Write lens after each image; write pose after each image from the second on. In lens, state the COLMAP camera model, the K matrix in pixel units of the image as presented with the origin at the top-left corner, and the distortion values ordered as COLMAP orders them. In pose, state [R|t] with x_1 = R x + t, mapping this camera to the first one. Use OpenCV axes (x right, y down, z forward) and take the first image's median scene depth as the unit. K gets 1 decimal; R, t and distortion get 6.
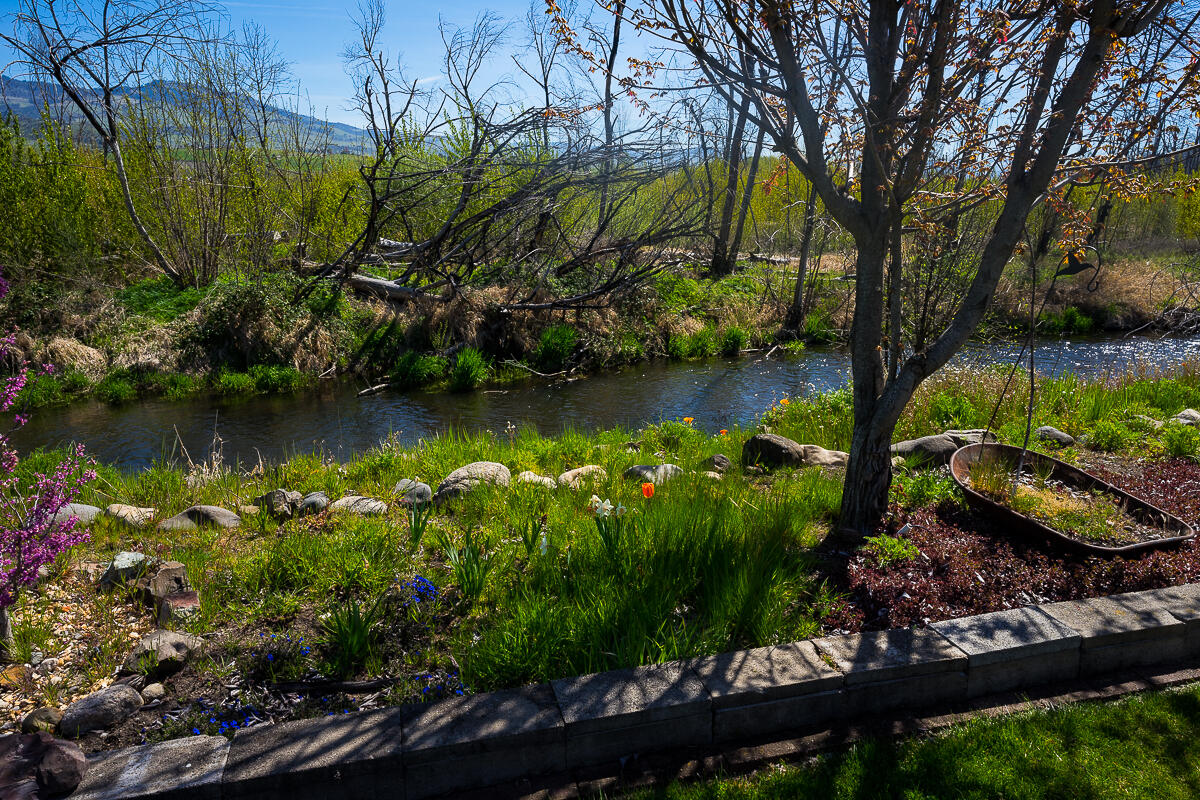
lens RADIAL K [[775.7, 0, 600.0], [0, 775.7, 400.0], [0, 0, 1]] dist [0.004019, -0.000088]
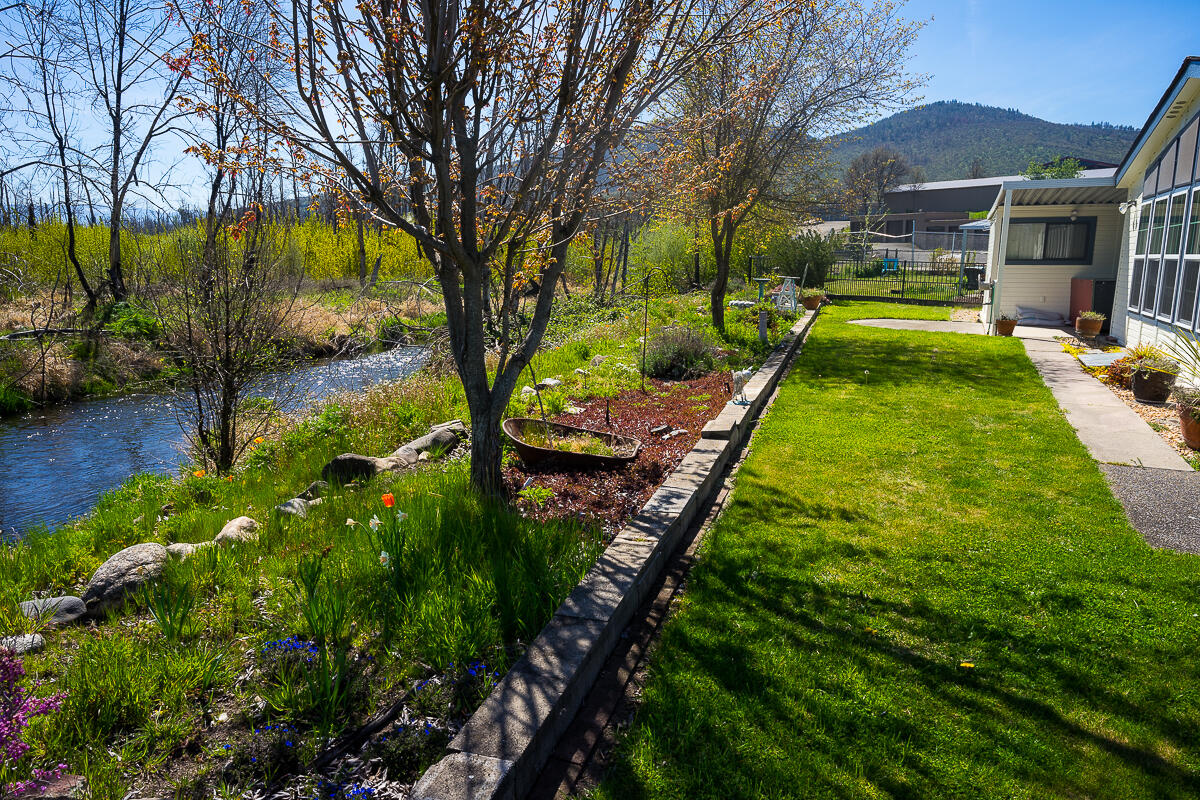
lens RADIAL K [[775.7, 0, 600.0], [0, 775.7, 400.0], [0, 0, 1]] dist [0.004019, -0.000088]
pose [[0.538715, -0.153680, 0.828353, -0.975012], [0.199471, 0.978533, 0.051817, -0.030474], [-0.818534, 0.137317, 0.557805, 0.178700]]
